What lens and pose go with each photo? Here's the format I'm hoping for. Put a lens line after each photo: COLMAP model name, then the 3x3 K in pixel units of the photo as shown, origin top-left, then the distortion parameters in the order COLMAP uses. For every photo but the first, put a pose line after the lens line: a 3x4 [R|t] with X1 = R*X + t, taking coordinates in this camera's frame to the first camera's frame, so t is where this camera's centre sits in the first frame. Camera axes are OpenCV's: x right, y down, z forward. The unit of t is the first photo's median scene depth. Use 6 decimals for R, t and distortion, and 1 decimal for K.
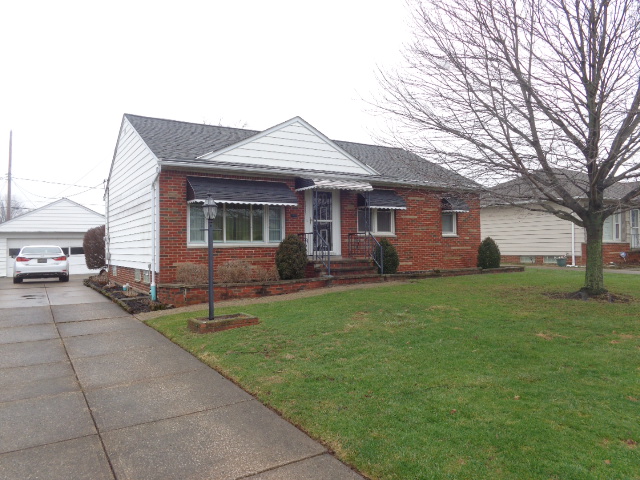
lens RADIAL K [[476.8, 0, 320.0], [0, 476.8, 240.0], [0, 0, 1]] dist [-0.005690, -0.005150]
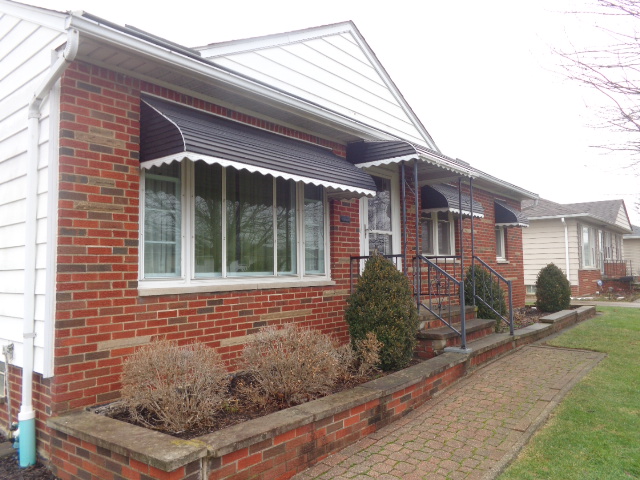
lens RADIAL K [[476.8, 0, 320.0], [0, 476.8, 240.0], [0, 0, 1]] dist [-0.005690, -0.005150]
pose [[0.947154, 0.015901, 0.320385, -0.265045], [0.000930, 0.998630, -0.052313, -0.005445], [-0.320778, 0.049846, 0.945842, 0.623705]]
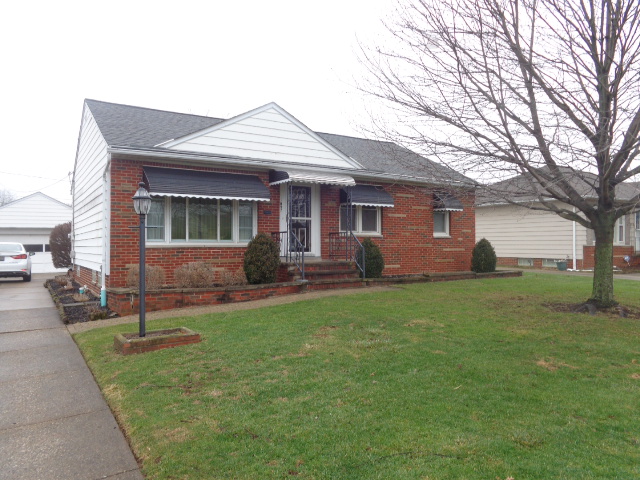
lens RADIAL K [[476.8, 0, 320.0], [0, 476.8, 240.0], [0, 0, 1]] dist [-0.005690, -0.005150]
pose [[0.999936, 0.010703, 0.003661, 0.047458], [-0.010714, 0.999938, 0.002916, -0.003166], [-0.003630, -0.002955, 0.999989, 0.112278]]
